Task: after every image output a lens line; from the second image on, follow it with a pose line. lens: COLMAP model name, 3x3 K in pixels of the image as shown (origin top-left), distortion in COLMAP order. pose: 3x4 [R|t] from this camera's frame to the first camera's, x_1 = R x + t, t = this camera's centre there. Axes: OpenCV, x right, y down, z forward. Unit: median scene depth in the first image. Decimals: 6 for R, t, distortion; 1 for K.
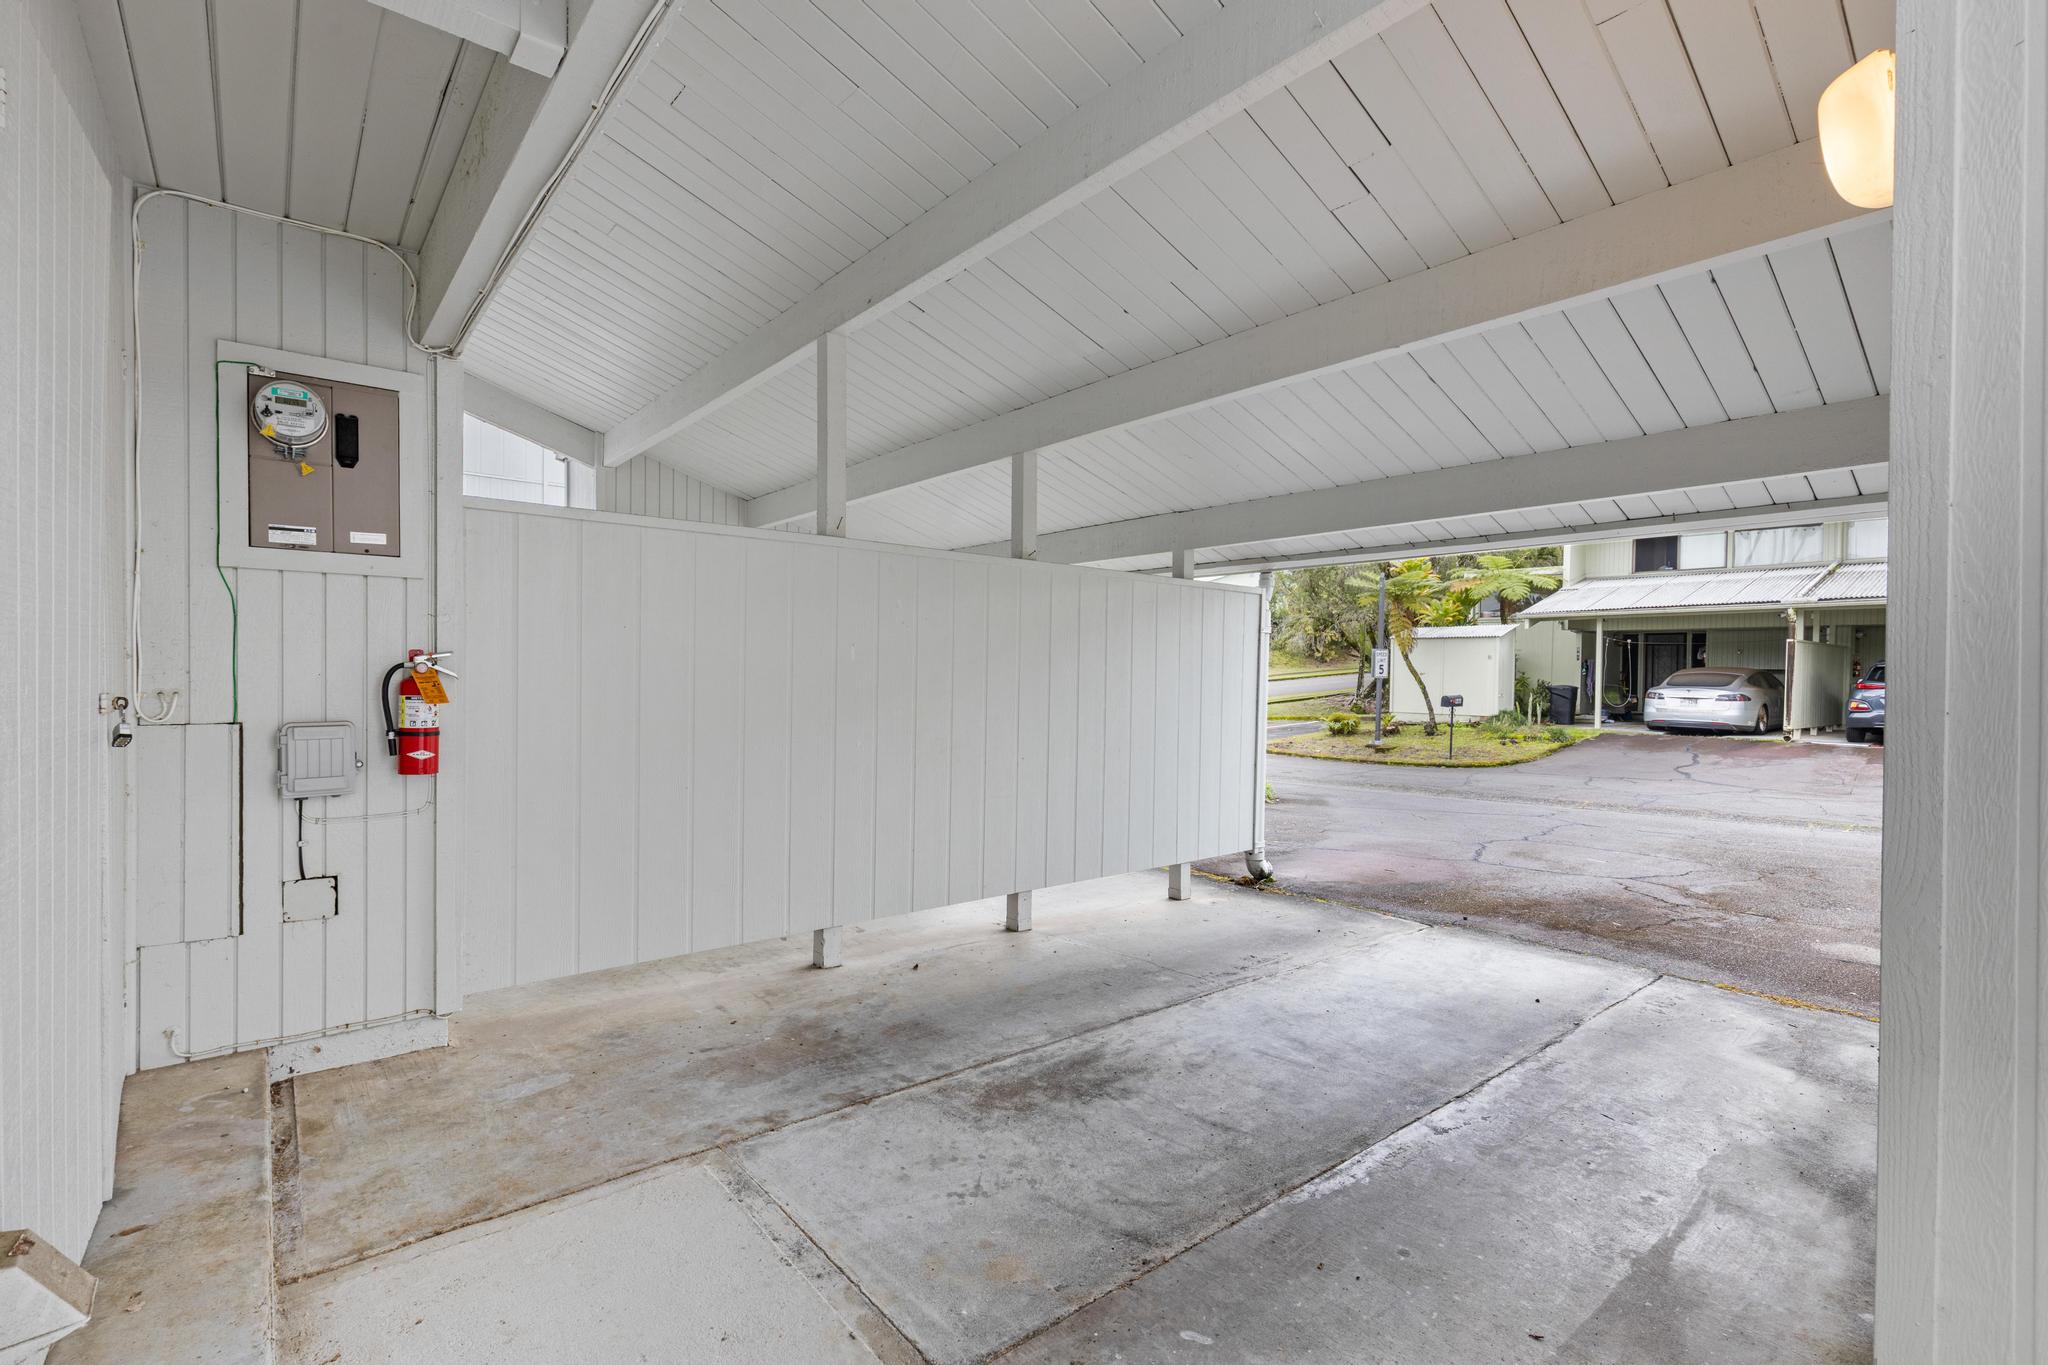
lens RADIAL K [[918.2, 0, 1010.2], [0, 918.2, 691.1], [0, 0, 1]] dist [0.001756, -0.000899]
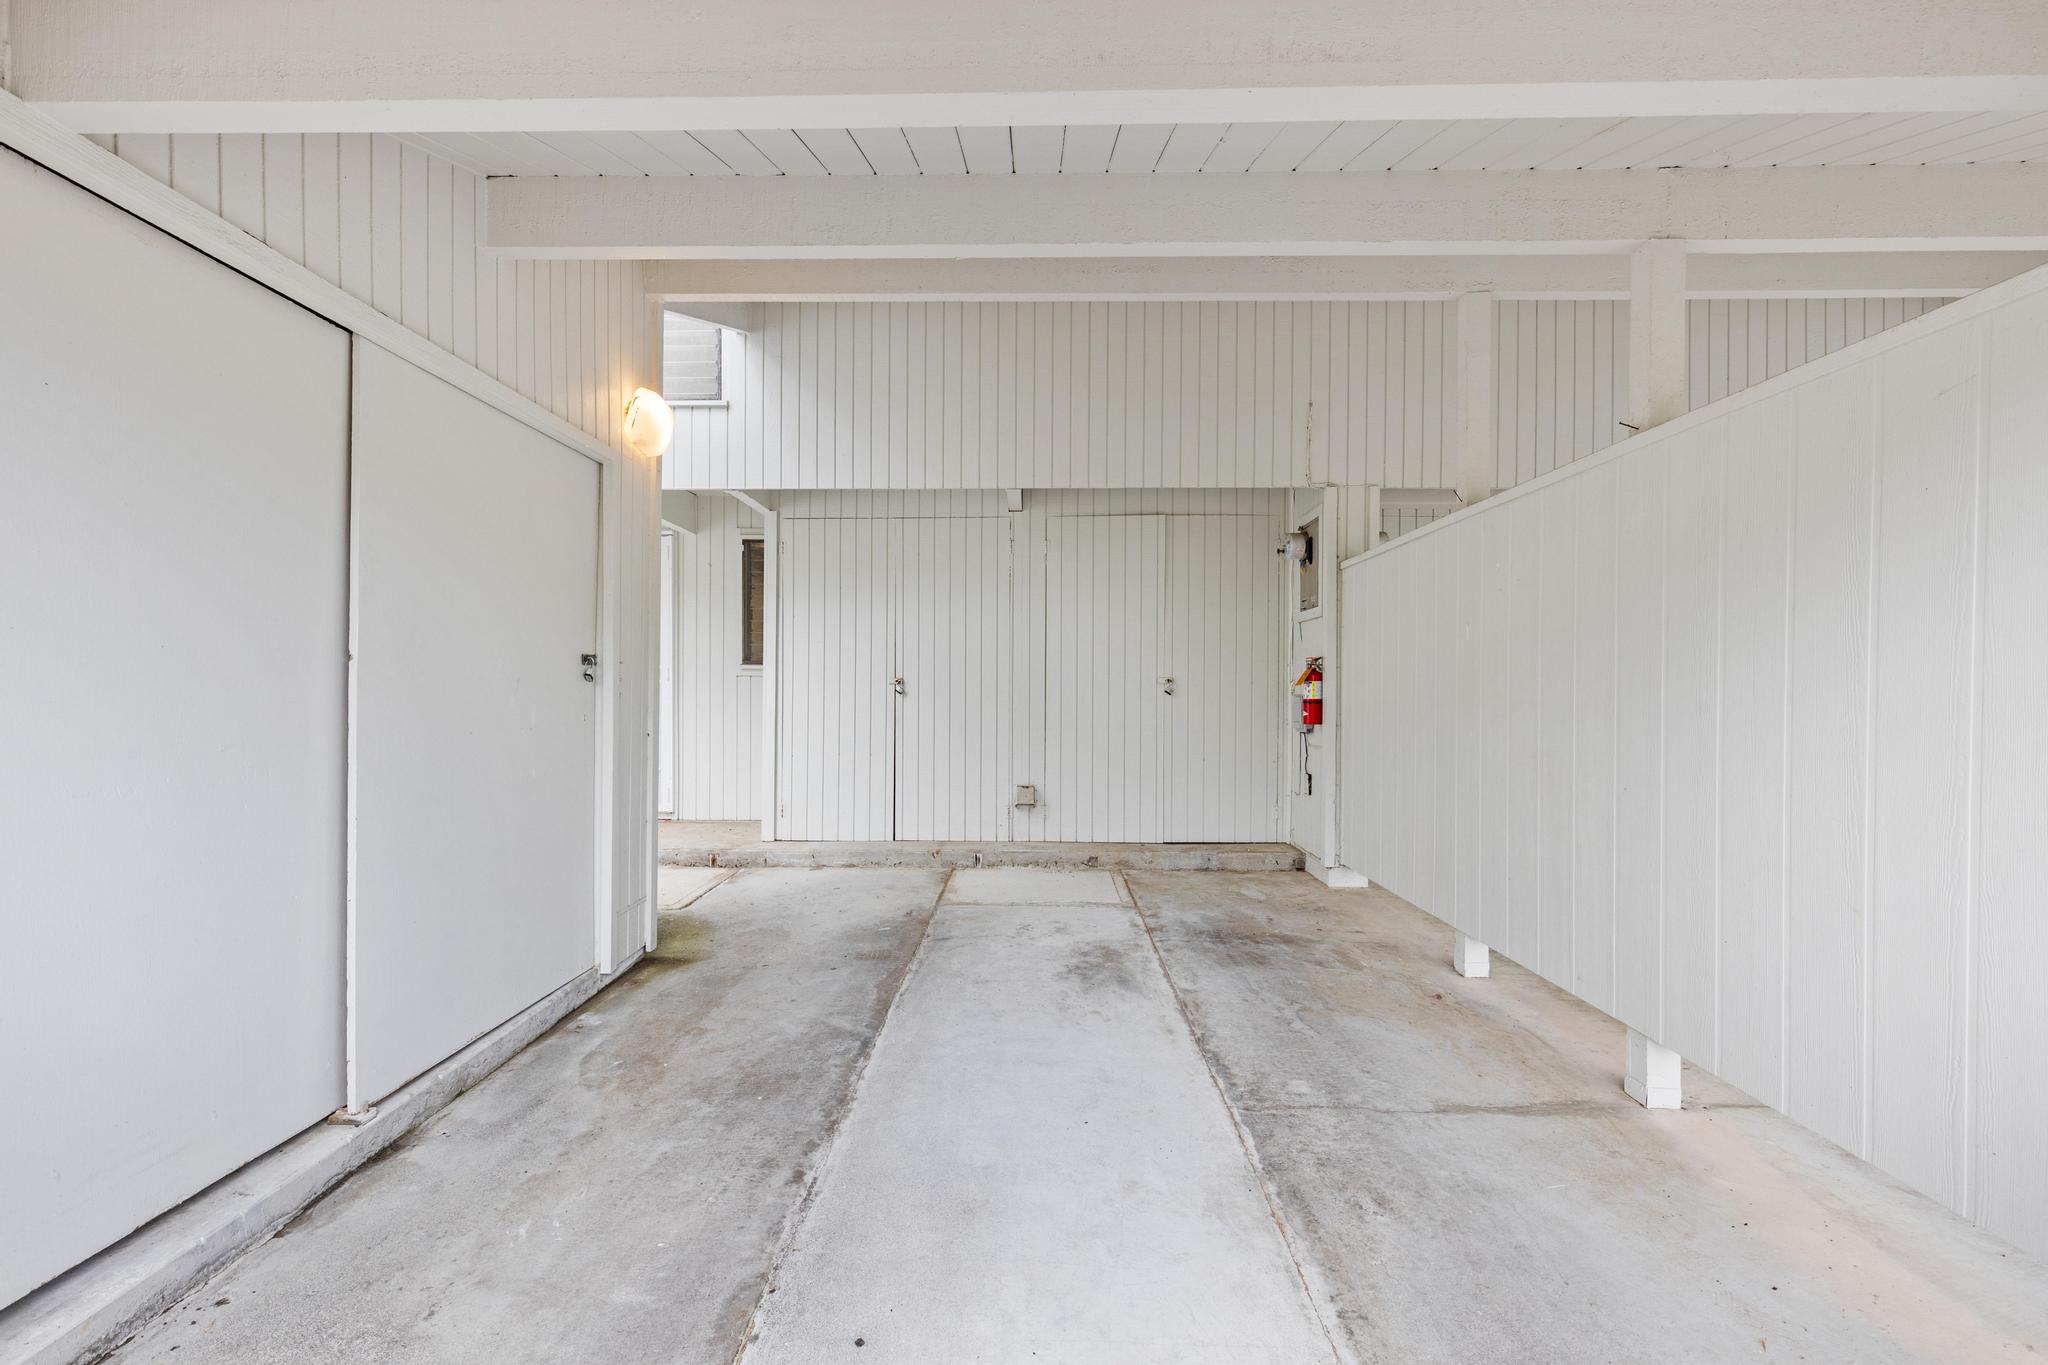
lens RADIAL K [[918.2, 0, 1010.2], [0, 918.2, 691.1], [0, 0, 1]] dist [0.001756, -0.000899]
pose [[-0.656632, -0.007711, -0.754172, 1.113513], [-0.023726, 0.999664, 0.010437, 0.018789], [0.753838, 0.024746, -0.656594, 1.718944]]
